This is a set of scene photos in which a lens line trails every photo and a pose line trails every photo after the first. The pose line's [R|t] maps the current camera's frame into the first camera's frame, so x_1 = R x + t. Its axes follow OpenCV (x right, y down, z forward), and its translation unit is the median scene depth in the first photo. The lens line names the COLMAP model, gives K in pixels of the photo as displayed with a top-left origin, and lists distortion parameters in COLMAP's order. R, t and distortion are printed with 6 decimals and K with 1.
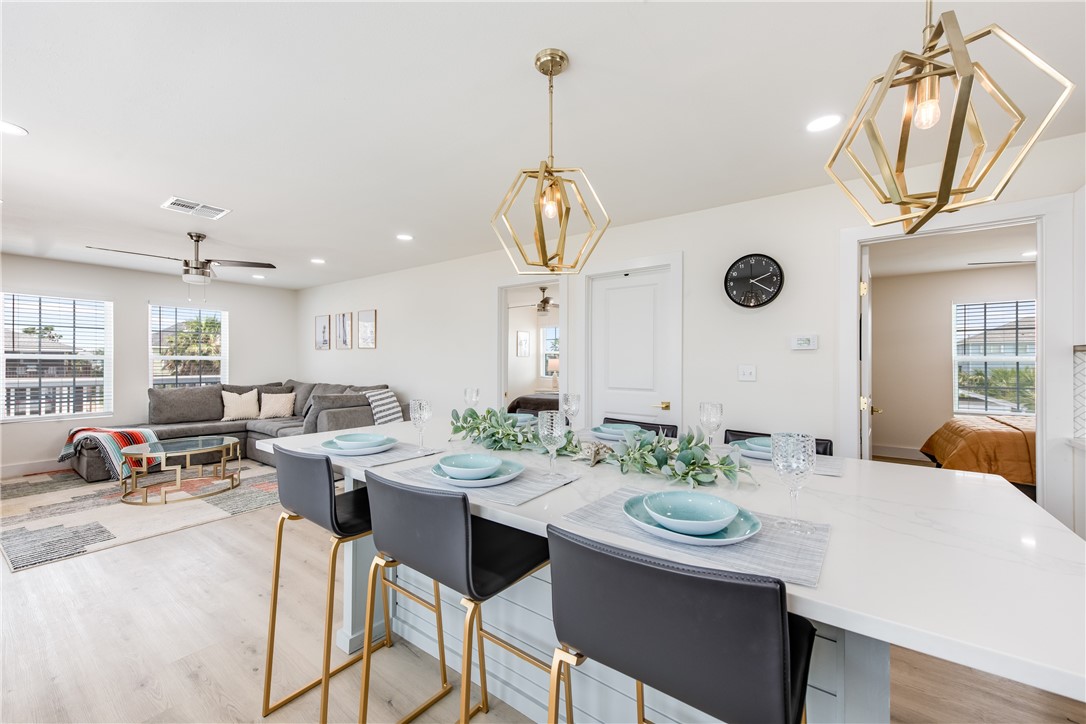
lens RADIAL K [[433.0, 0, 537.5], [0, 433.0, 363.8], [0, 0, 1]] dist [0.014703, -0.000145]
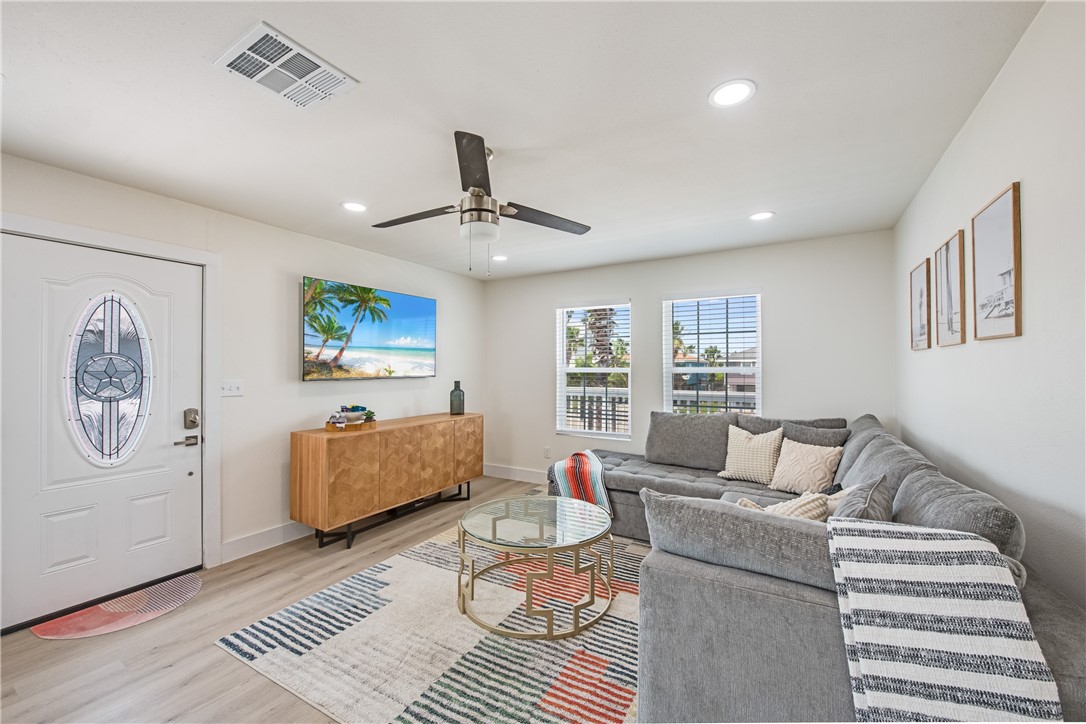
lens RADIAL K [[435.0, 0, 544.7], [0, 435.0, 369.0], [0, 0, 1]] dist [-0.008071, -0.000059]
pose [[0.114427, 0.002158, -0.993429, -0.175079], [-0.005086, 0.999986, 0.001586, -0.017403], [0.993419, 0.004871, 0.114436, 0.776659]]
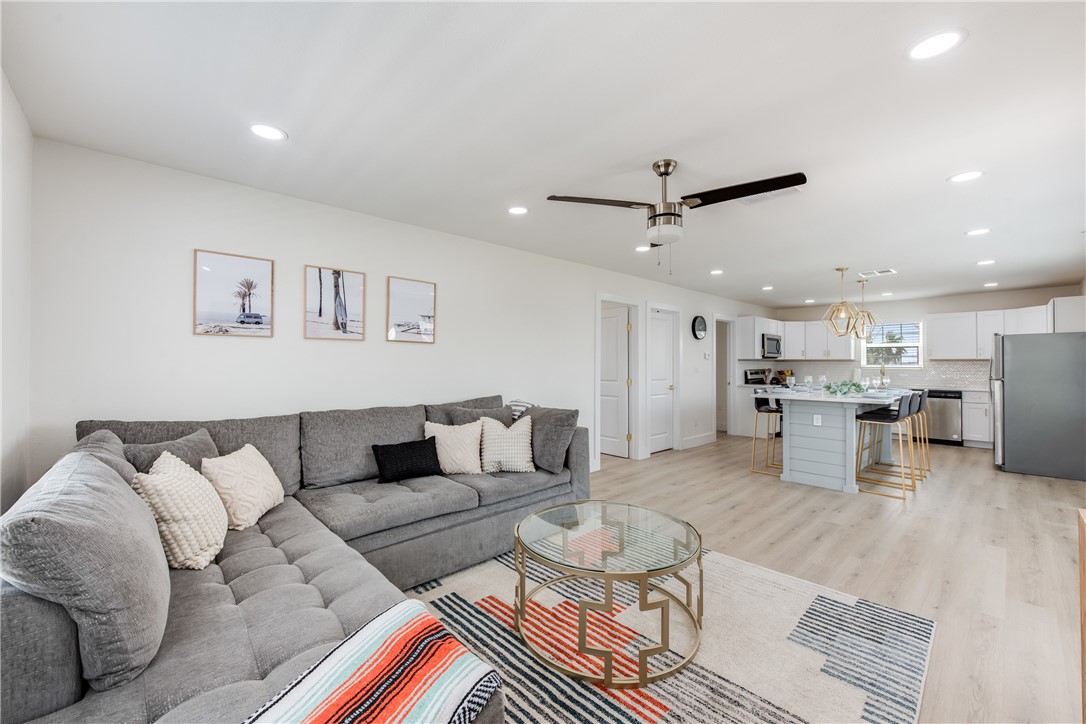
lens RADIAL K [[436.6, 0, 539.3], [0, 436.6, 359.1], [0, 0, 1]] dist [-0.000370, -0.000101]
pose [[0.183503, 0.007283, 0.982992, -1.089673], [0.004482, 0.999956, -0.008245, -0.007380], [-0.983009, 0.005918, 0.183462, 0.809794]]
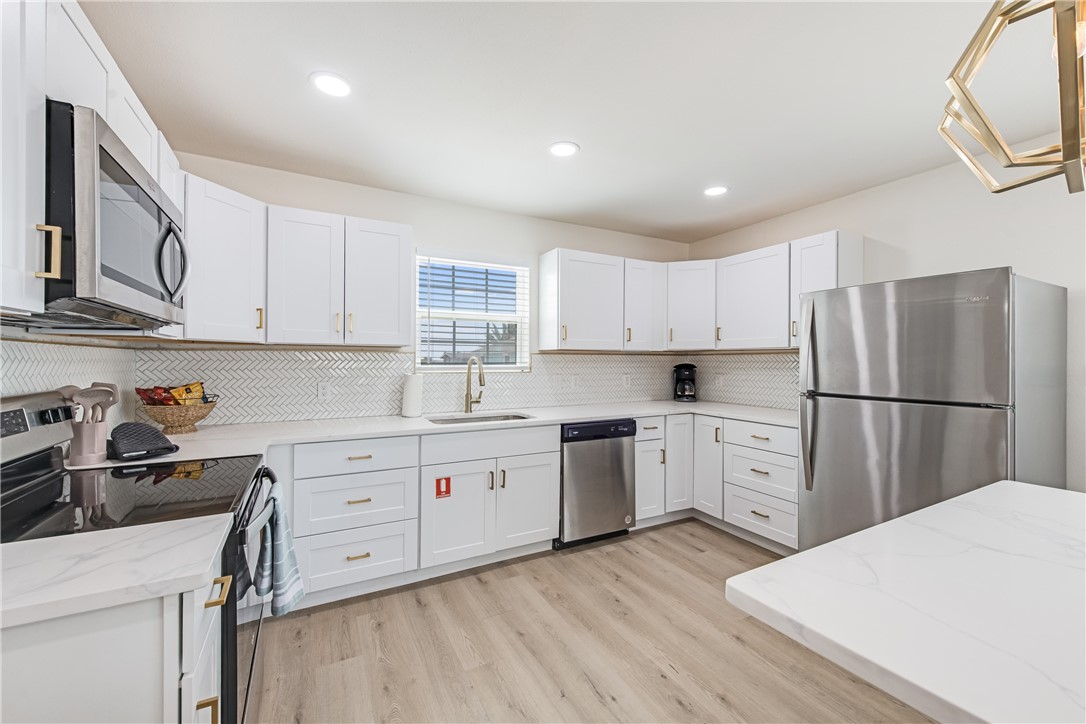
lens RADIAL K [[428.0, 0, 541.3], [0, 428.0, 356.4], [0, 0, 1]] dist [0.001614, -0.000208]
pose [[-0.907541, 0.000275, 0.419963, 0.266427], [-0.001318, 0.999993, -0.003504, -0.000318], [-0.419961, -0.003734, -0.907534, 0.406660]]
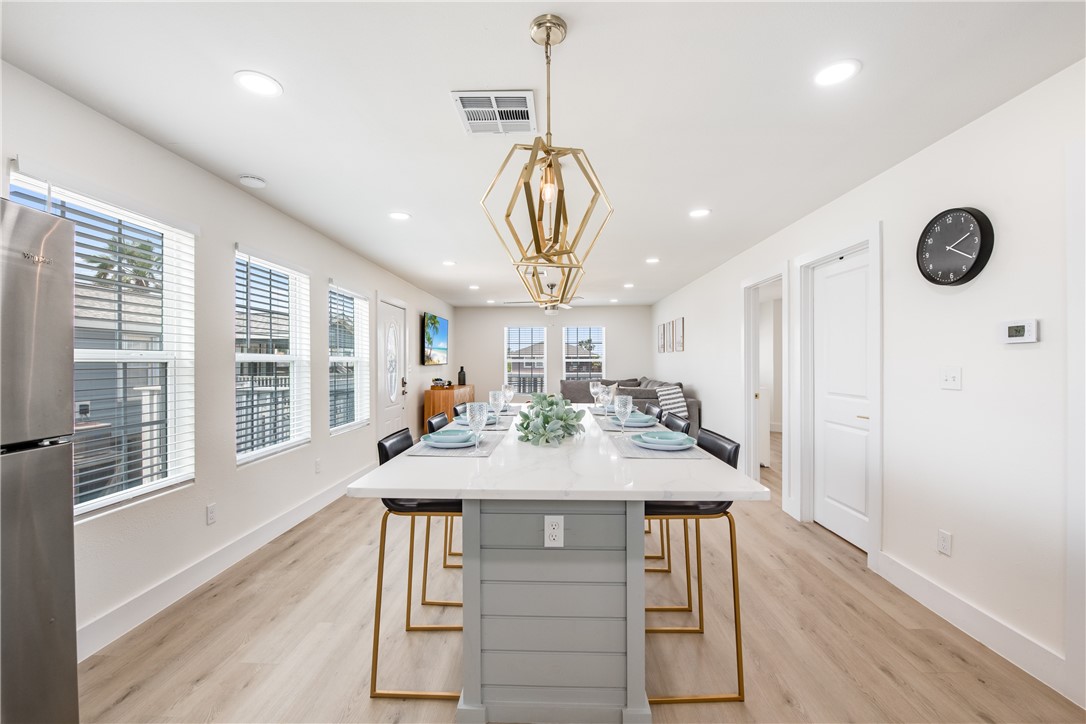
lens RADIAL K [[440.5, 0, 543.5], [0, 440.5, 364.3], [0, 0, 1]] dist [-0.000518, -0.000117]
pose [[0.580295, 0.000546, -0.814406, 0.400567], [-0.001364, 0.999999, -0.000301, 0.000425], [0.814405, 0.001286, 0.580295, 0.025780]]
